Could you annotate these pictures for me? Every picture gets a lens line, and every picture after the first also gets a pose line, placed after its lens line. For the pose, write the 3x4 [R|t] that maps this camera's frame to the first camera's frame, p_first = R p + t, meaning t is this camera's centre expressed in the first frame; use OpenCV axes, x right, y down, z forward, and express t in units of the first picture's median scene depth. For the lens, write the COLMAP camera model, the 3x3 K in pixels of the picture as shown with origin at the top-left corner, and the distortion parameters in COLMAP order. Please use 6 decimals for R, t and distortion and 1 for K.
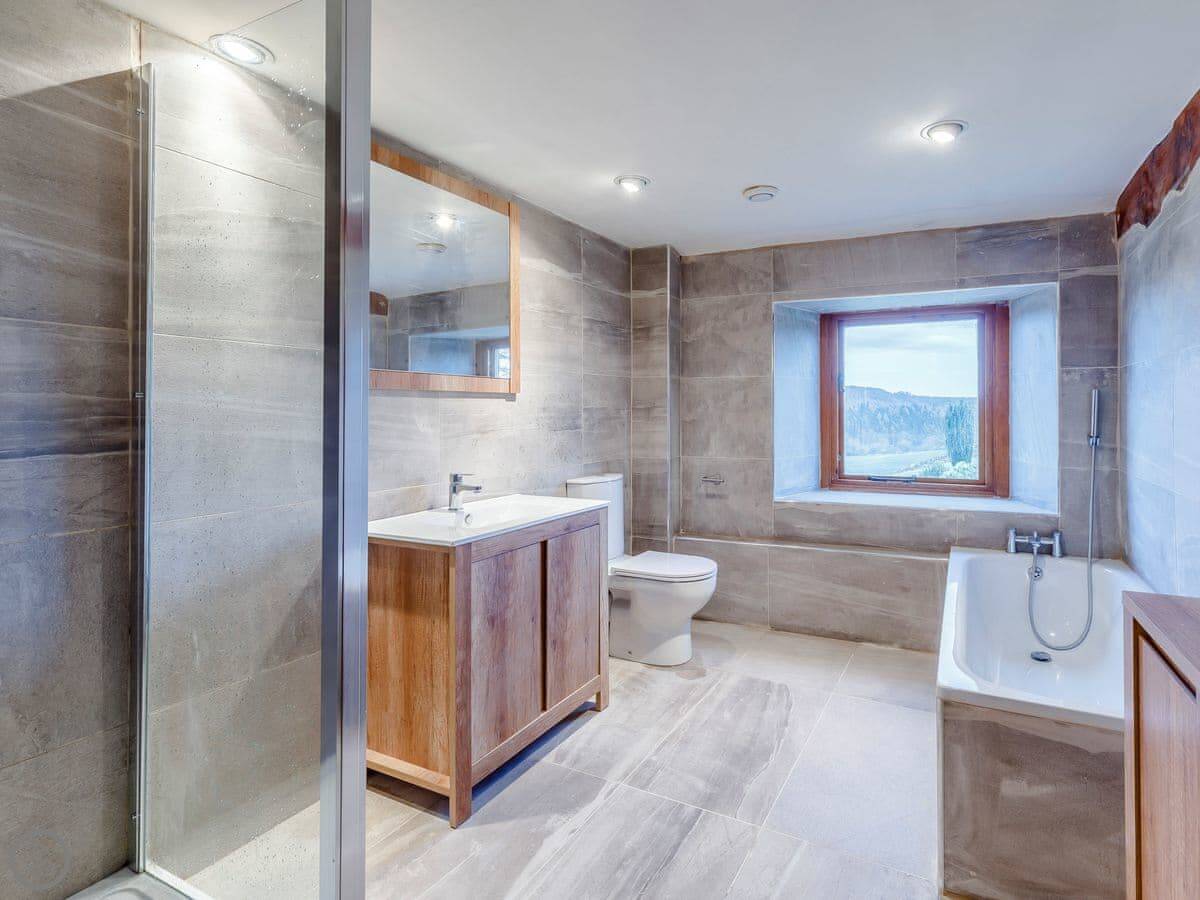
lens RADIAL K [[762.9, 0, 600.0], [0, 762.9, 394.1], [0, 0, 1]] dist [-0.000921, -0.000957]
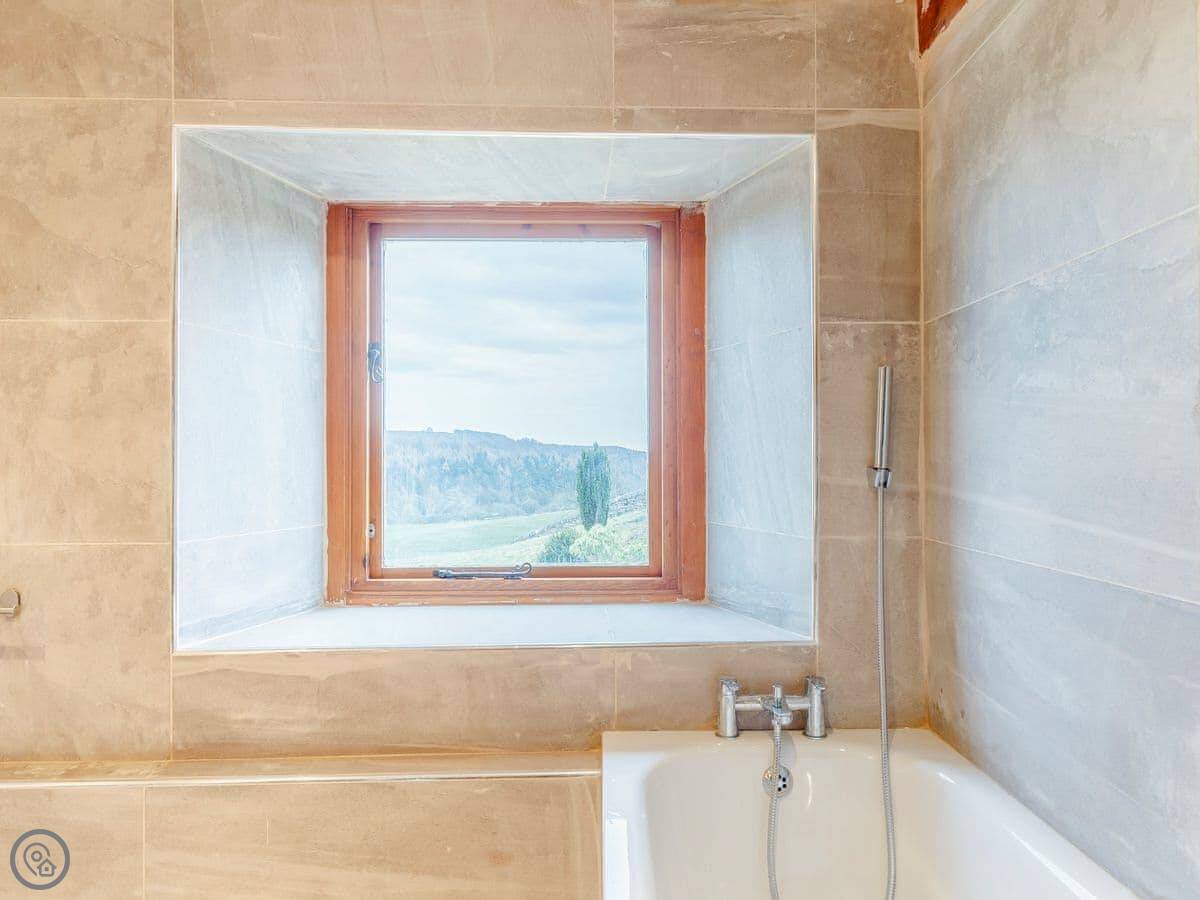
lens RADIAL K [[978.6, 0, 600.0], [0, 978.6, 450.0], [0, 0, 1]] dist [-0.001245, -0.000767]
pose [[0.900008, -0.000932, 0.435873, 0.218788], [-0.001911, 0.999980, 0.006085, 0.038631], [-0.435870, -0.006310, 0.899987, 0.505078]]
